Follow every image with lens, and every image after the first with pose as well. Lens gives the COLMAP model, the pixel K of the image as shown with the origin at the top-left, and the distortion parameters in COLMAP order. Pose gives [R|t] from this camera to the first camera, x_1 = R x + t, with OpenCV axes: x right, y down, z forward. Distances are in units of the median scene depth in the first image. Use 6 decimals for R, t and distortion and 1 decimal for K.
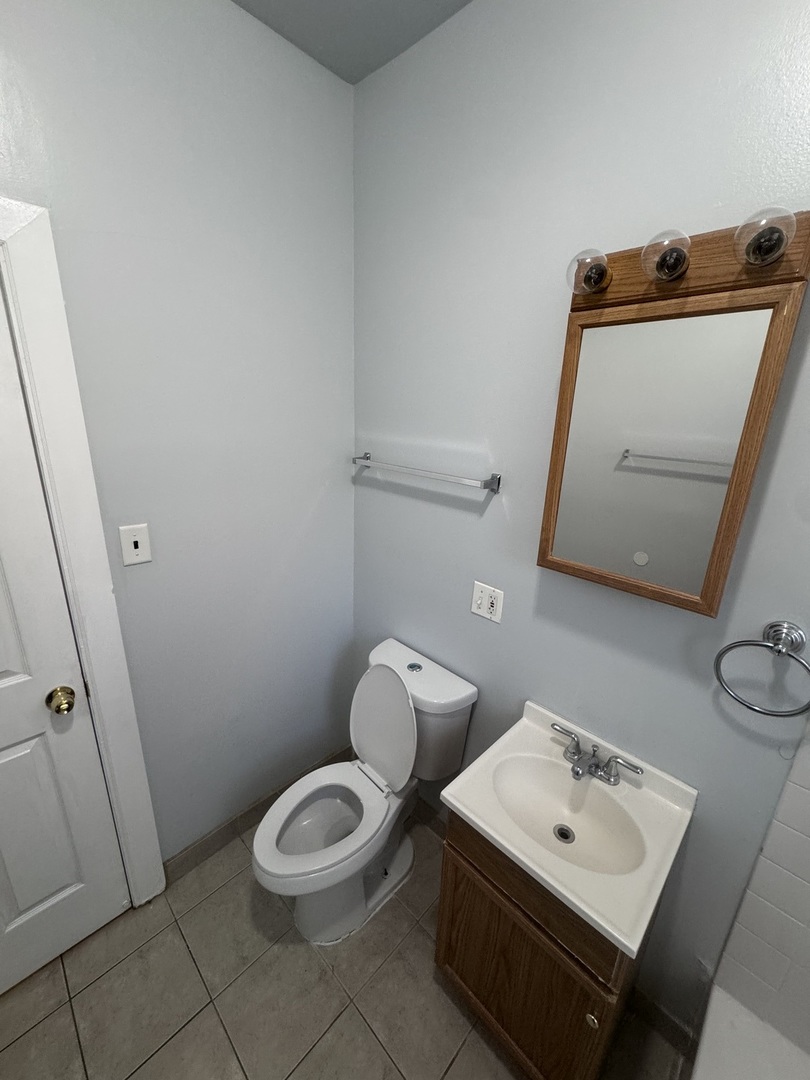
lens RADIAL K [[431.5, 0, 405.8], [0, 431.5, 538.5], [0, 0, 1]] dist [-0.002495, 0.000409]
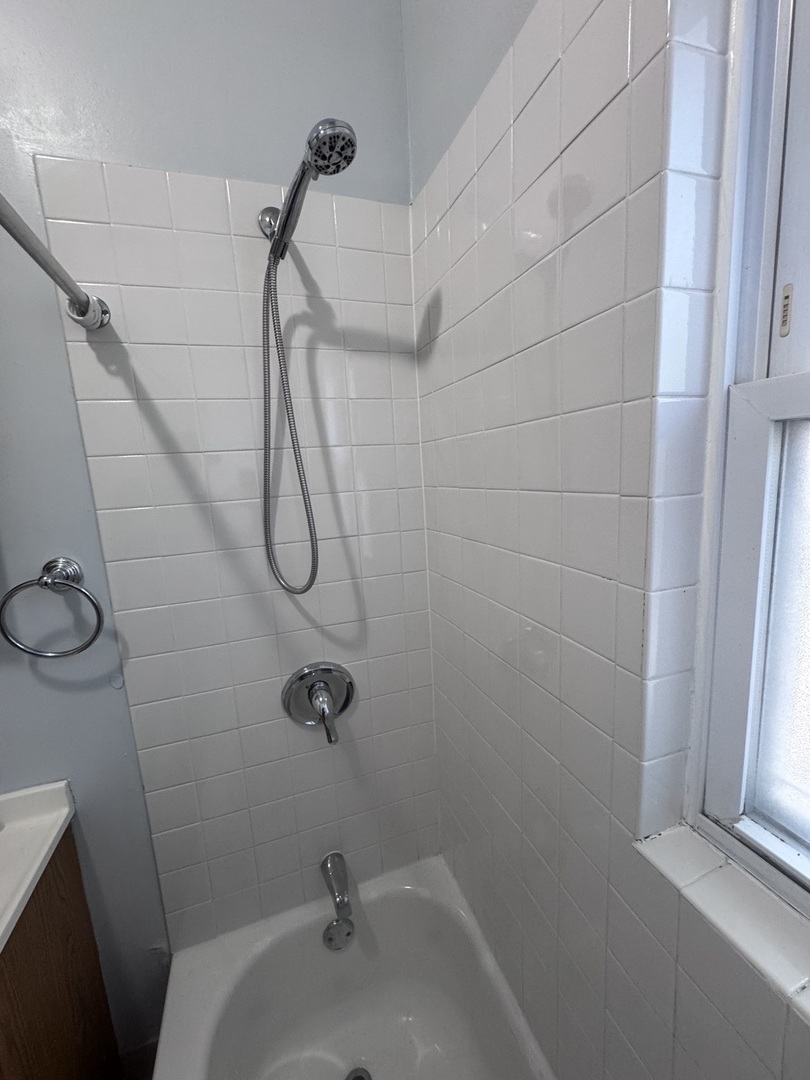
lens RADIAL K [[431.5, 0, 405.8], [0, 431.5, 538.5], [0, 0, 1]] dist [-0.002495, 0.000409]
pose [[0.440023, -0.201379, 0.875115, 0.260848], [0.328144, 0.943193, 0.052048, 0.252722], [-0.835883, 0.264261, 0.481108, -0.114055]]
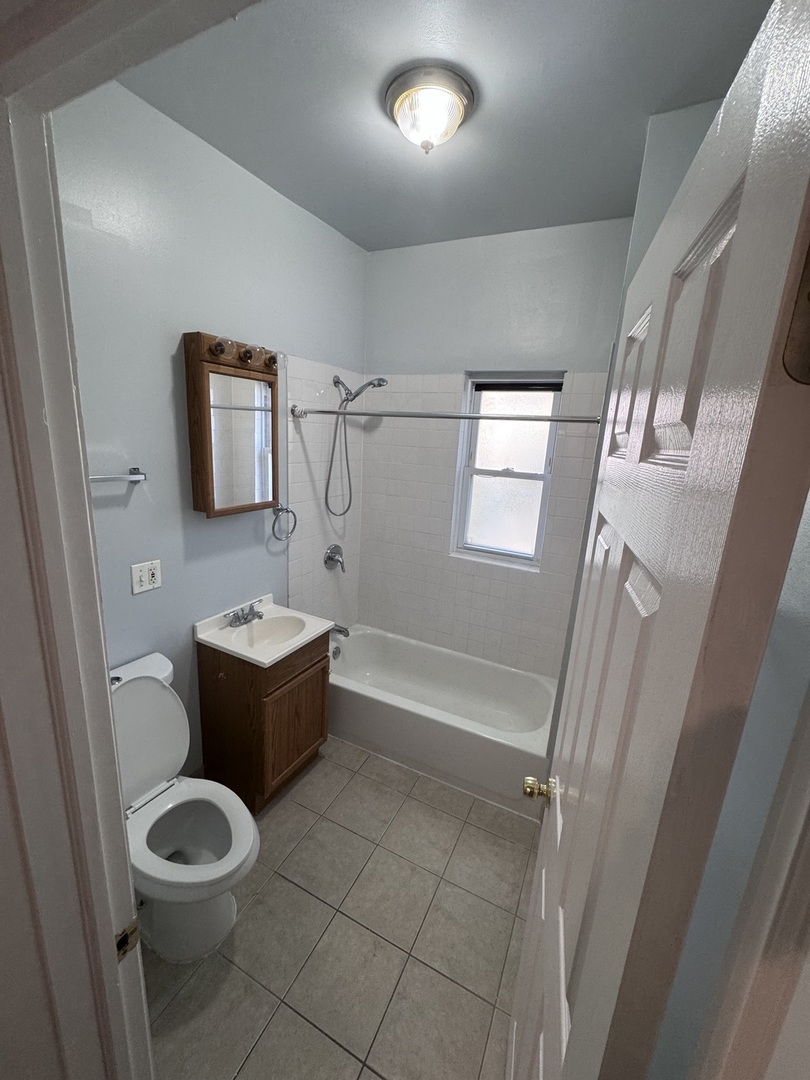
lens RADIAL K [[431.5, 0, 405.8], [0, 431.5, 538.5], [0, 0, 1]] dist [-0.002495, 0.000409]
pose [[-0.305044, -0.269971, 0.913271, -1.212499], [0.217150, 0.913997, 0.342717, -0.224099], [-0.927251, 0.302860, -0.220186, 0.638058]]
